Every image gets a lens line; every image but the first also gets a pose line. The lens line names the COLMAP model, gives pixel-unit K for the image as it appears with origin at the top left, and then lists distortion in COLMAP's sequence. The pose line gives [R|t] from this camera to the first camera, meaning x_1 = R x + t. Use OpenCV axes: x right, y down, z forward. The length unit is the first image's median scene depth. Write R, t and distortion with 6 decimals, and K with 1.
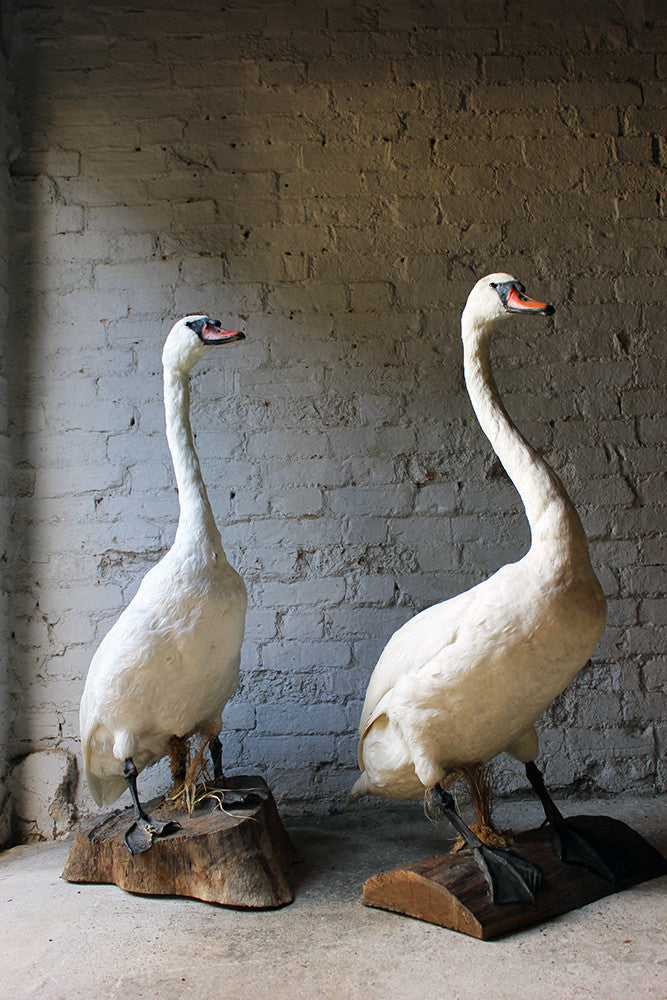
lens RADIAL K [[1023.5, 0, 332.4], [0, 1023.5, 503.2], [0, 0, 1]] dist [-0.124327, 0.151982]
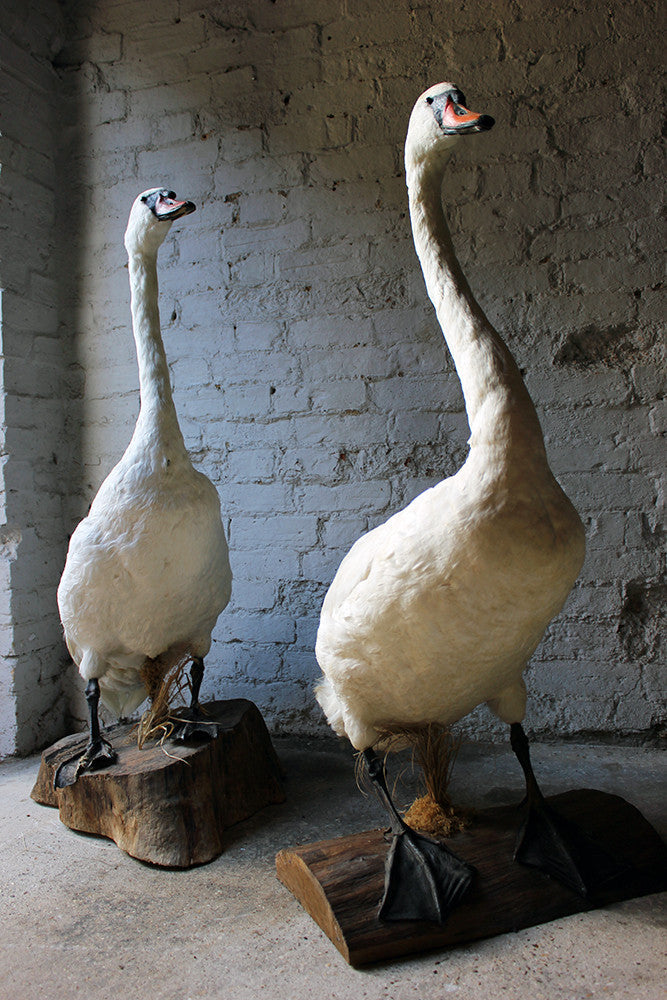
lens RADIAL K [[906.2, 0, 343.8], [0, 906.2, 499.1], [0, 0, 1]] dist [-0.143683, 0.141456]
pose [[0.953026, 0.011481, -0.302671, 0.209532], [0.023296, 0.993543, 0.111041, 0.000356], [0.301991, -0.112876, 0.946605, 0.239170]]
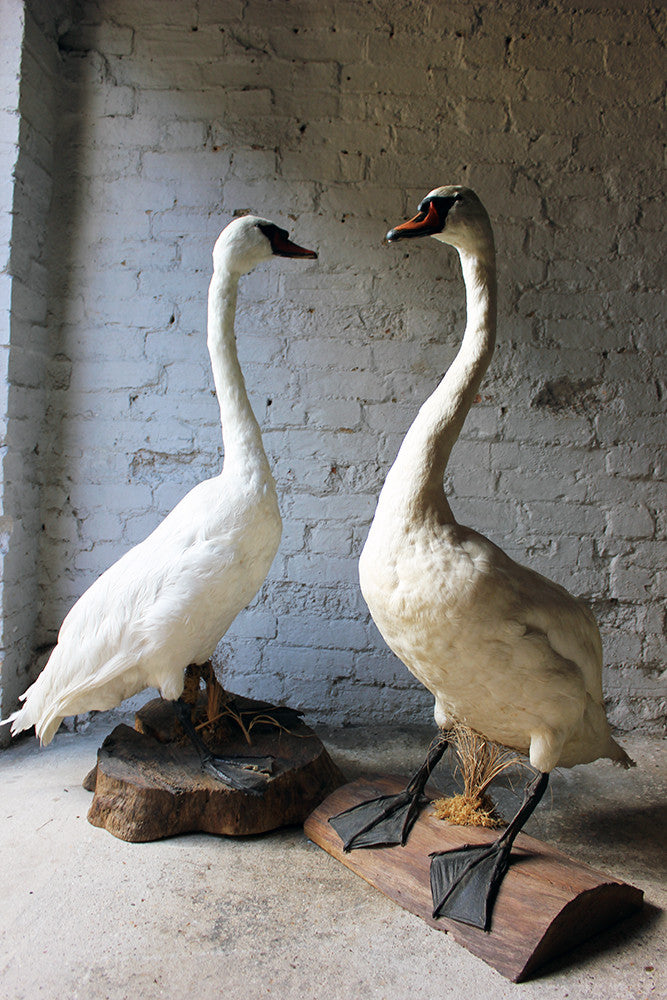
lens RADIAL K [[864.8, 0, 336.6], [0, 864.8, 498.2], [0, 0, 1]] dist [-0.154566, 0.143790]
pose [[0.996145, 0.080705, -0.034384, 0.002078], [-0.074929, 0.986599, 0.144944, -0.041690], [0.045621, -0.141809, 0.988842, 0.176112]]
